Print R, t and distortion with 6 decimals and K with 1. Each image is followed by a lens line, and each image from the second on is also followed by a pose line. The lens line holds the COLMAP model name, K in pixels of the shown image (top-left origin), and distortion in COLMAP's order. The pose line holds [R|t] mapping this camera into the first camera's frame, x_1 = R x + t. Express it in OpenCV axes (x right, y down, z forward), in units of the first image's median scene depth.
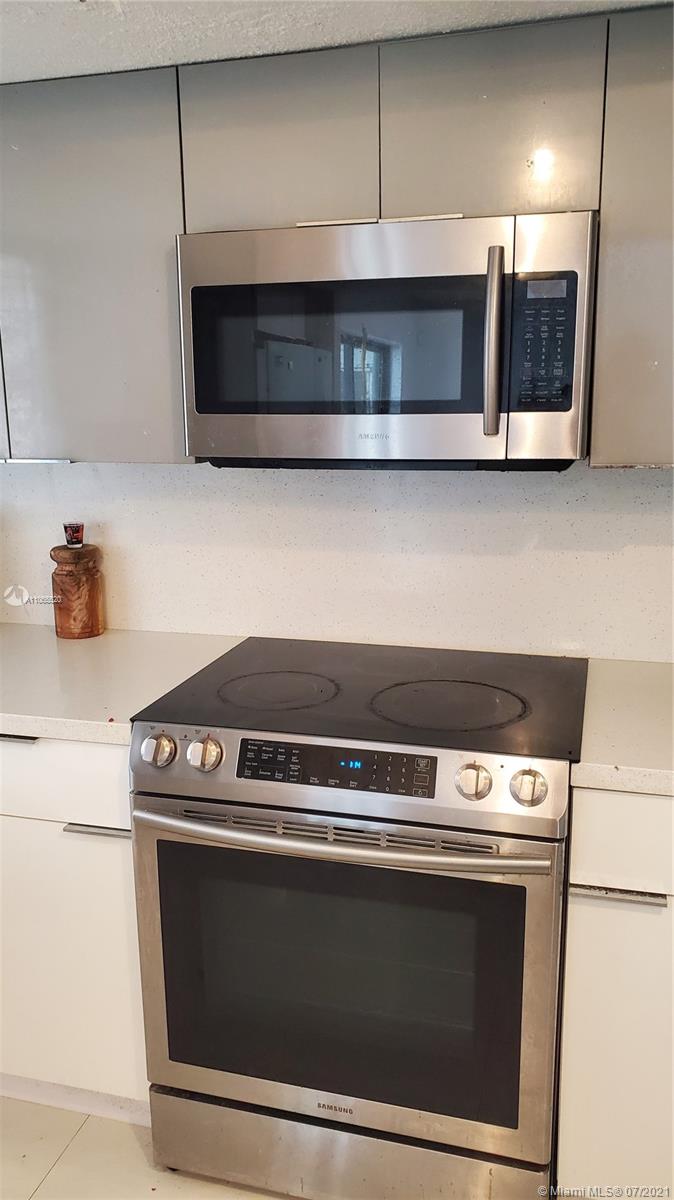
lens RADIAL K [[903.7, 0, 337.0], [0, 903.7, 600.0], [0, 0, 1]] dist [0.000268, -0.000809]
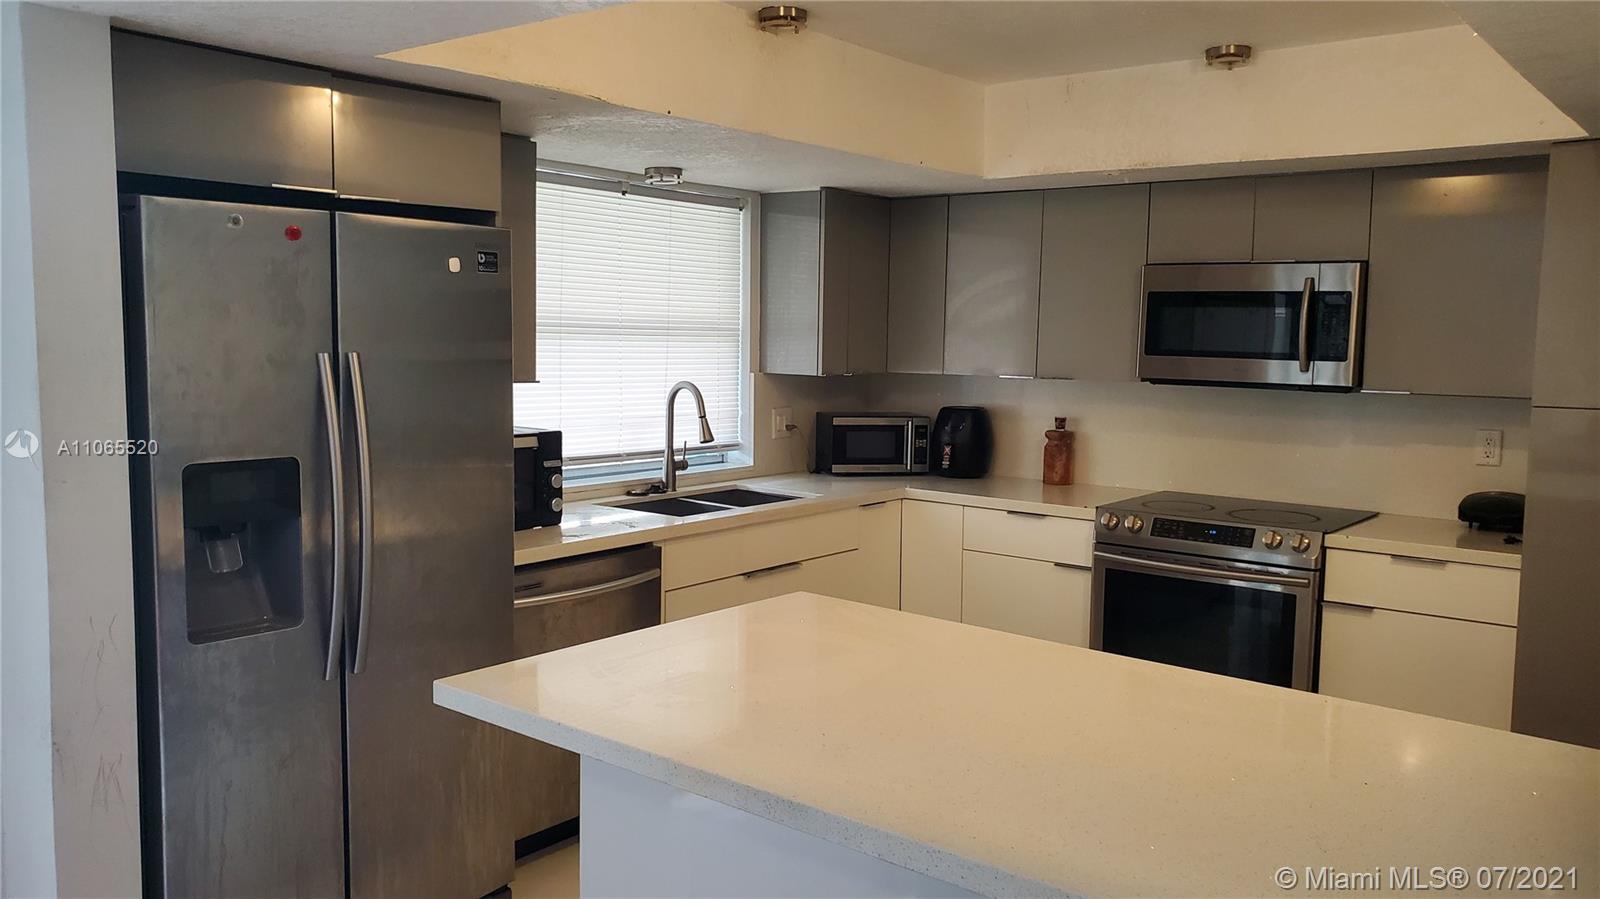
lens RADIAL K [[1205.0, 0, 800.0], [0, 1205.0, 449.5], [0, 0, 1]] dist [0.000268, -0.000809]
pose [[0.917422, 0.066876, -0.392255, 0.204959], [-0.115336, 0.988150, -0.101282, 0.358810], [0.380833, 0.138160, 0.914264, -1.705264]]
